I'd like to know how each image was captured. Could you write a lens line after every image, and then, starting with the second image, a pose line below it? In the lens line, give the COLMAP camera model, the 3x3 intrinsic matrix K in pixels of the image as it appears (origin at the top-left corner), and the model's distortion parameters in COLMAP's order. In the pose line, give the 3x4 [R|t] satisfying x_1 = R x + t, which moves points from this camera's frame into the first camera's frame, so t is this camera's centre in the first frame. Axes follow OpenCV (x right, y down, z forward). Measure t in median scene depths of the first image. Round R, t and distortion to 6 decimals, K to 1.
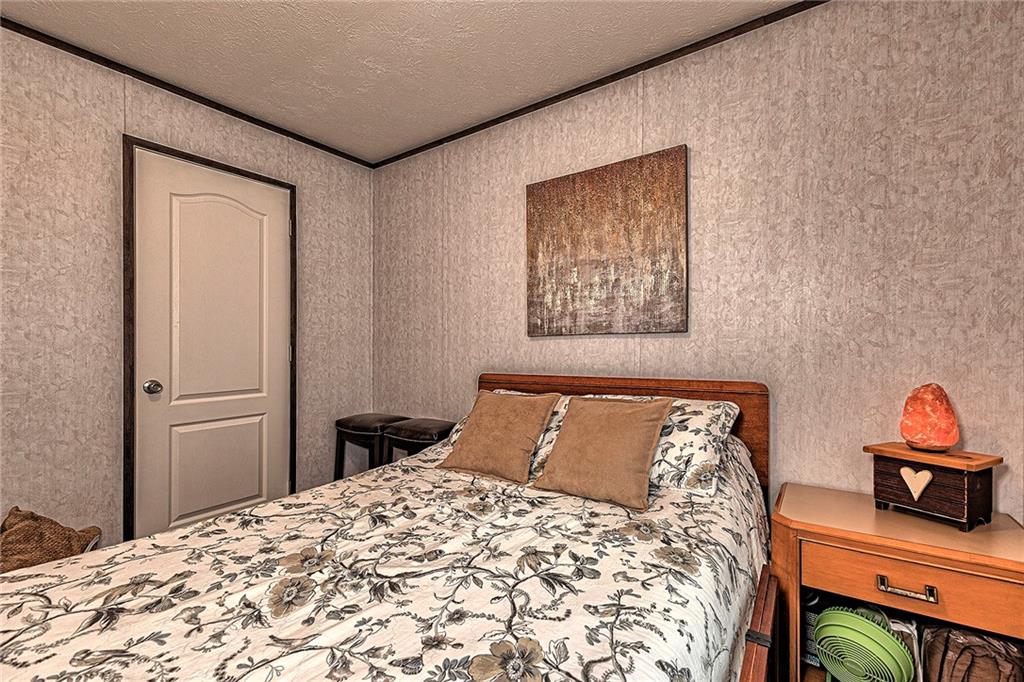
lens RADIAL K [[438.9, 0, 514.2], [0, 438.9, 339.3], [0, 0, 1]] dist [0.004339, -0.000122]
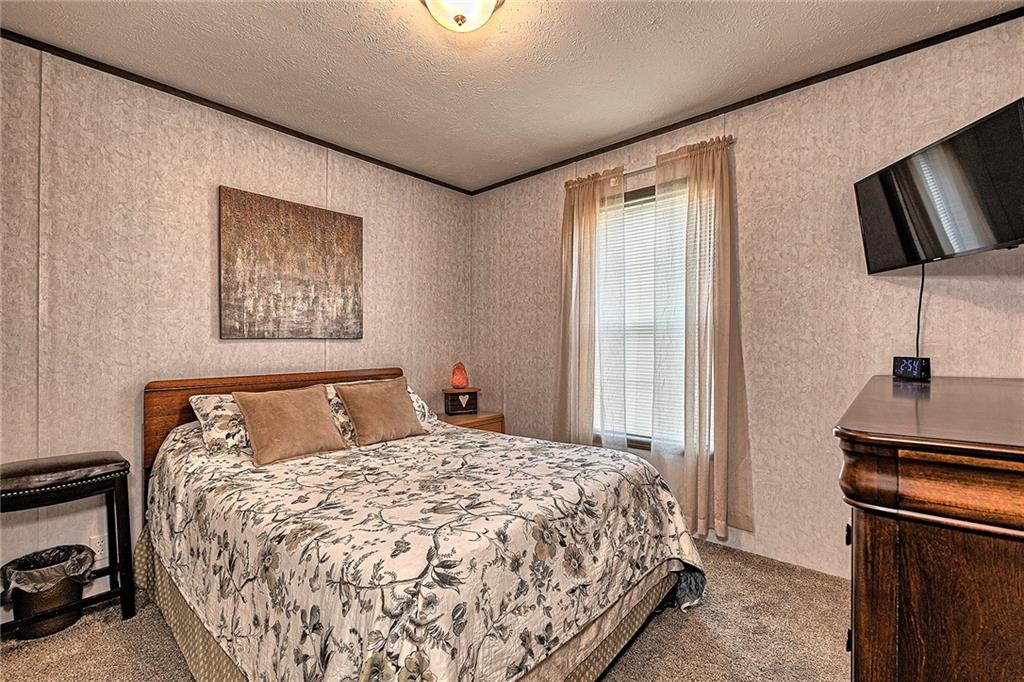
lens RADIAL K [[438.9, 0, 514.8], [0, 438.9, 347.0], [0, 0, 1]] dist [0.004339, -0.000122]
pose [[0.113790, 0.005017, 0.993492, -0.983733], [-0.003382, 0.999983, -0.004663, 0.016079], [-0.993499, -0.002830, 0.113805, 0.259882]]
